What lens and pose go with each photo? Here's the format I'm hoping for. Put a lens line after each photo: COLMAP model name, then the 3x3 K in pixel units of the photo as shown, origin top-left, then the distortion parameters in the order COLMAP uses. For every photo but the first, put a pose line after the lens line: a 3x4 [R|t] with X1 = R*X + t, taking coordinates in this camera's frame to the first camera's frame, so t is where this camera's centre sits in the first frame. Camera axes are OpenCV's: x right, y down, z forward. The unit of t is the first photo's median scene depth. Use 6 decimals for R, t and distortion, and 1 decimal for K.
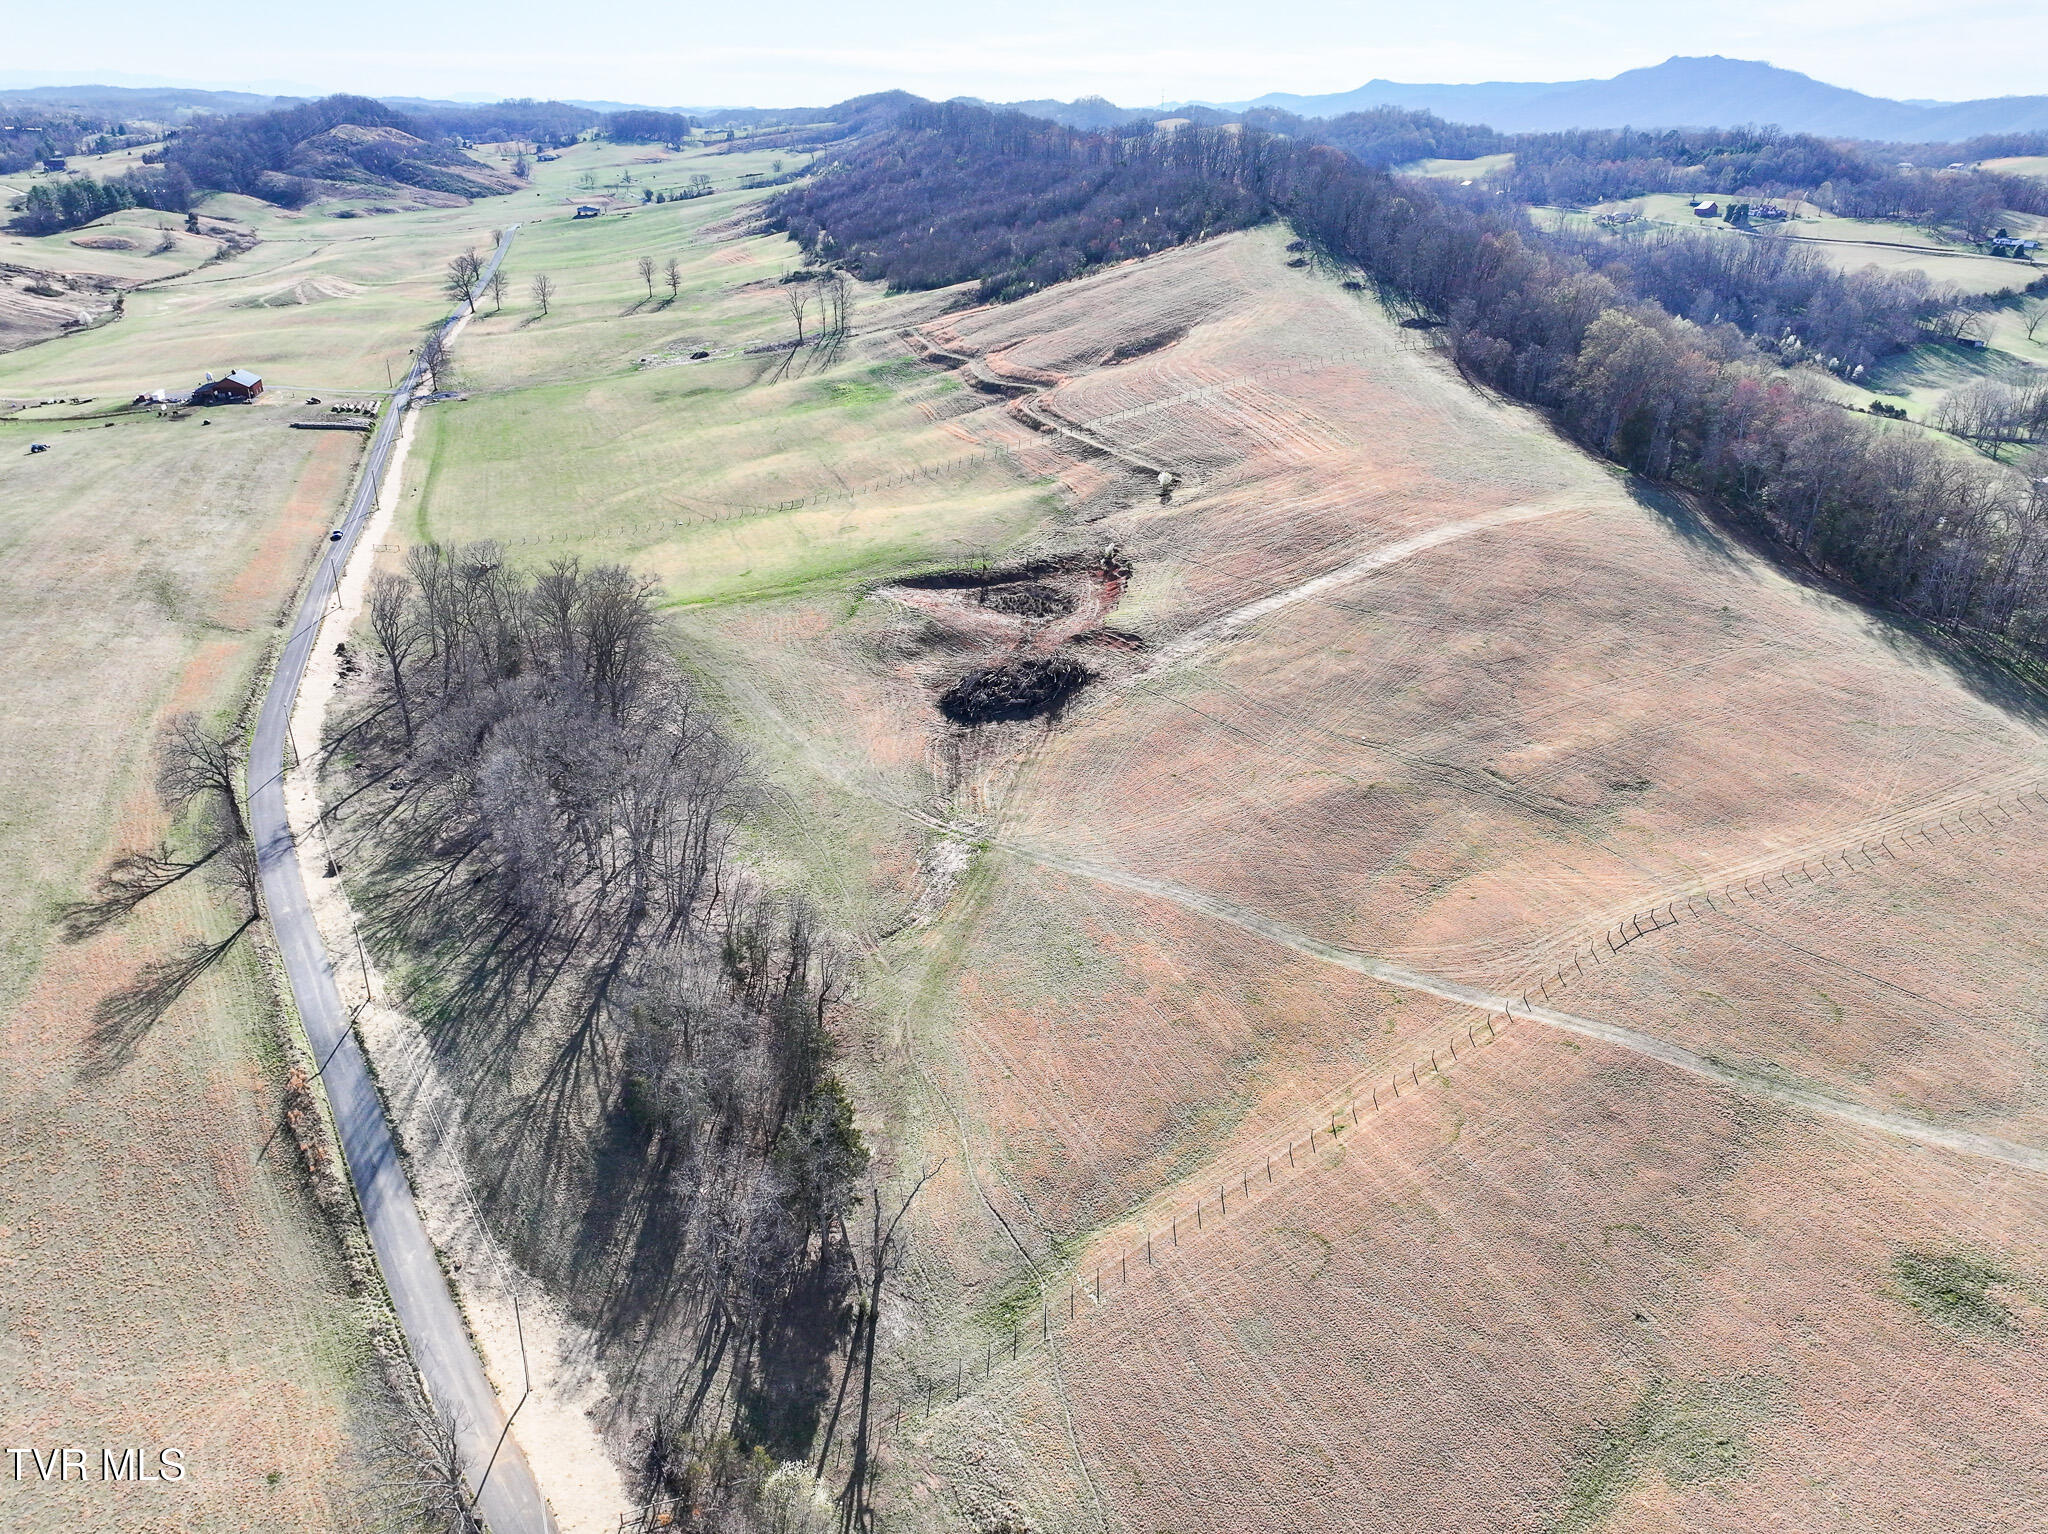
lens RADIAL K [[1433.5, 0, 1020.4], [0, 1433.5, 769.1], [0, 0, 1]] dist [0.000992, 0.010563]
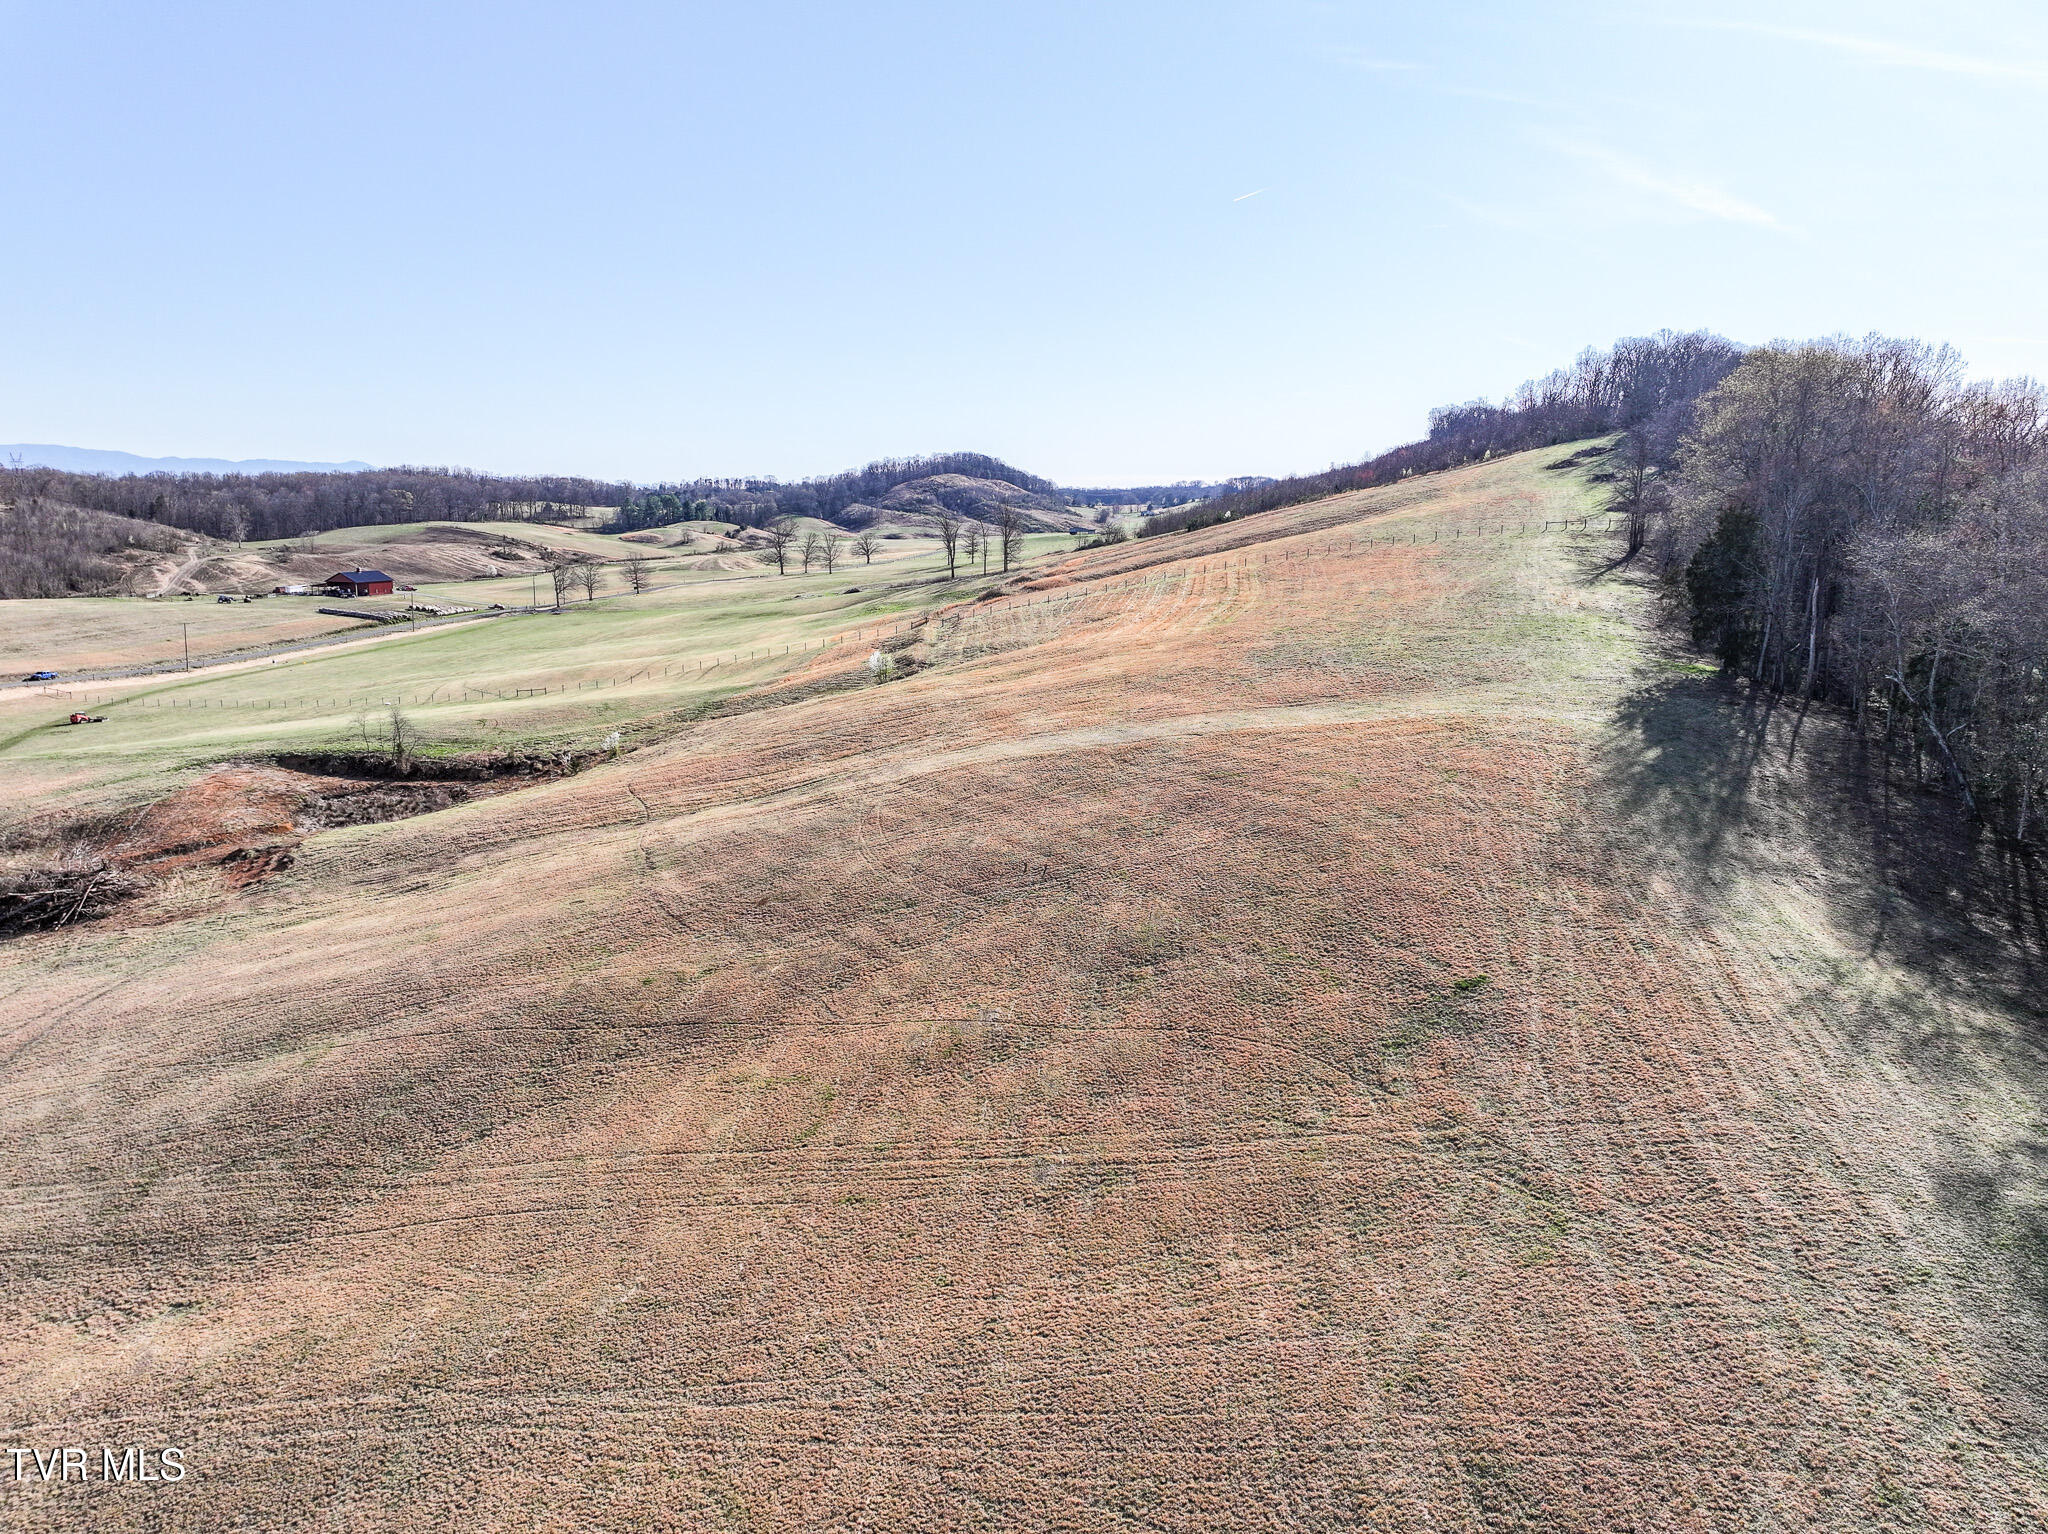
lens RADIAL K [[1433.5, 0, 1025.7], [0, 1433.5, 765.6], [0, 0, 1]] dist [0.000992, 0.010563]
pose [[0.886804, 0.087848, -0.453719, 0.112798], [-0.203991, 0.955357, -0.213731, -0.015883], [0.414688, 0.282092, 0.865135, 0.163679]]
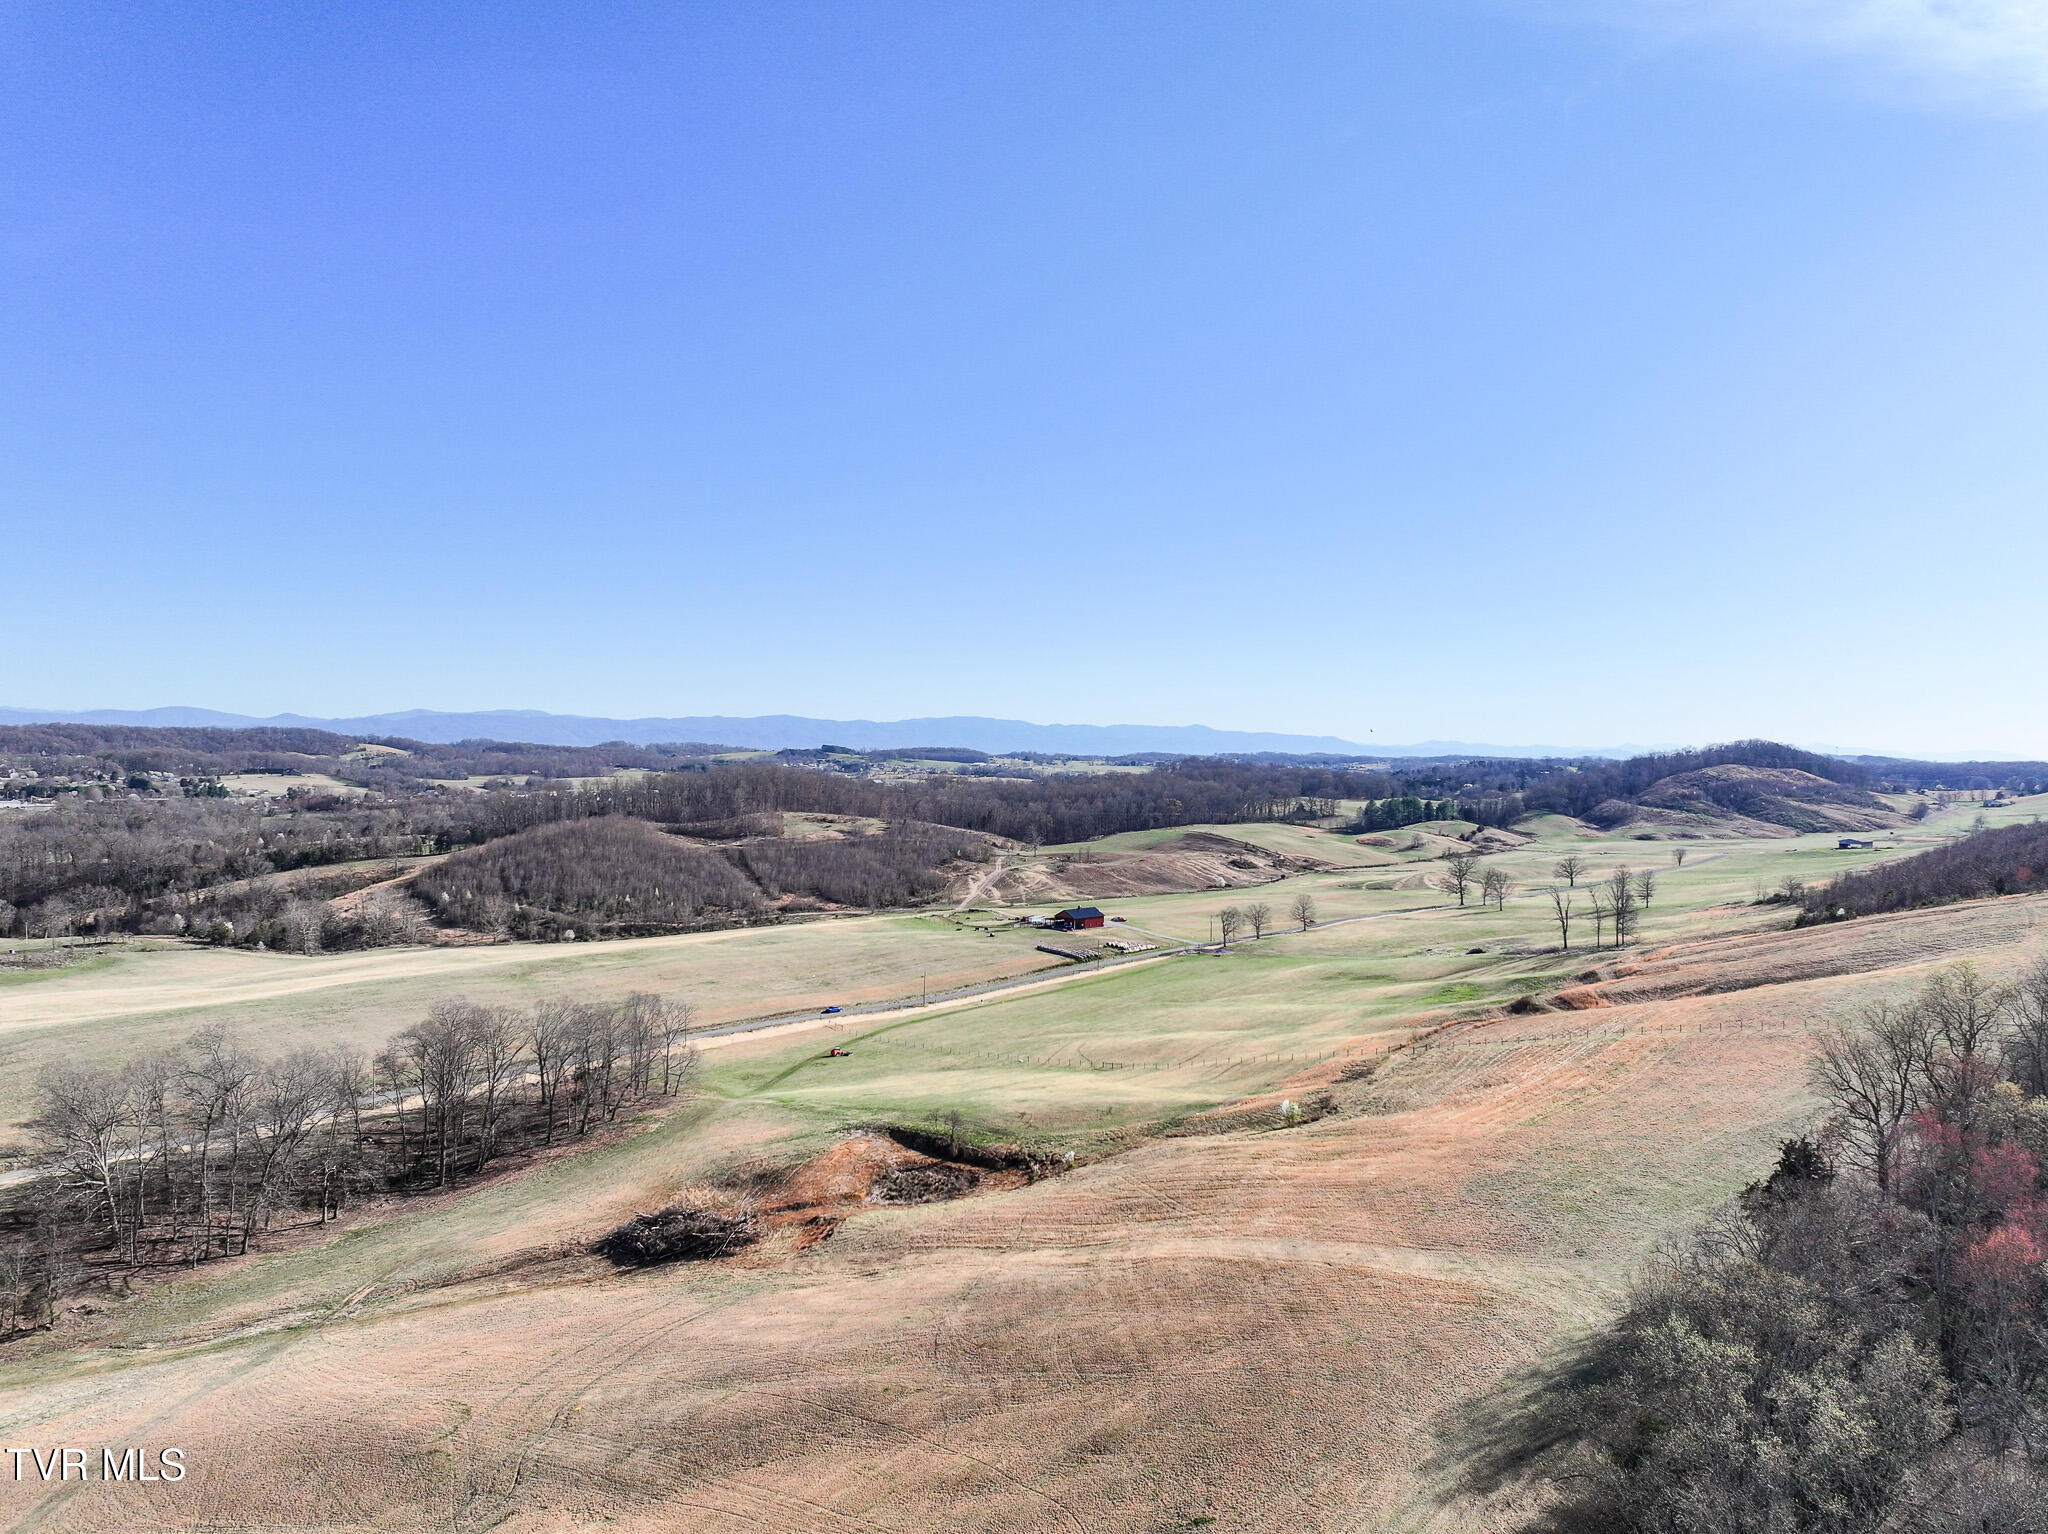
lens RADIAL K [[1433.5, 0, 1033.7], [0, 1433.5, 764.2], [0, 0, 1]] dist [0.000992, 0.010563]
pose [[0.518303, 0.006507, -0.855172, 0.181763], [-0.369315, 0.903623, -0.216959, -0.045205], [0.771342, 0.428279, 0.470753, 0.146755]]
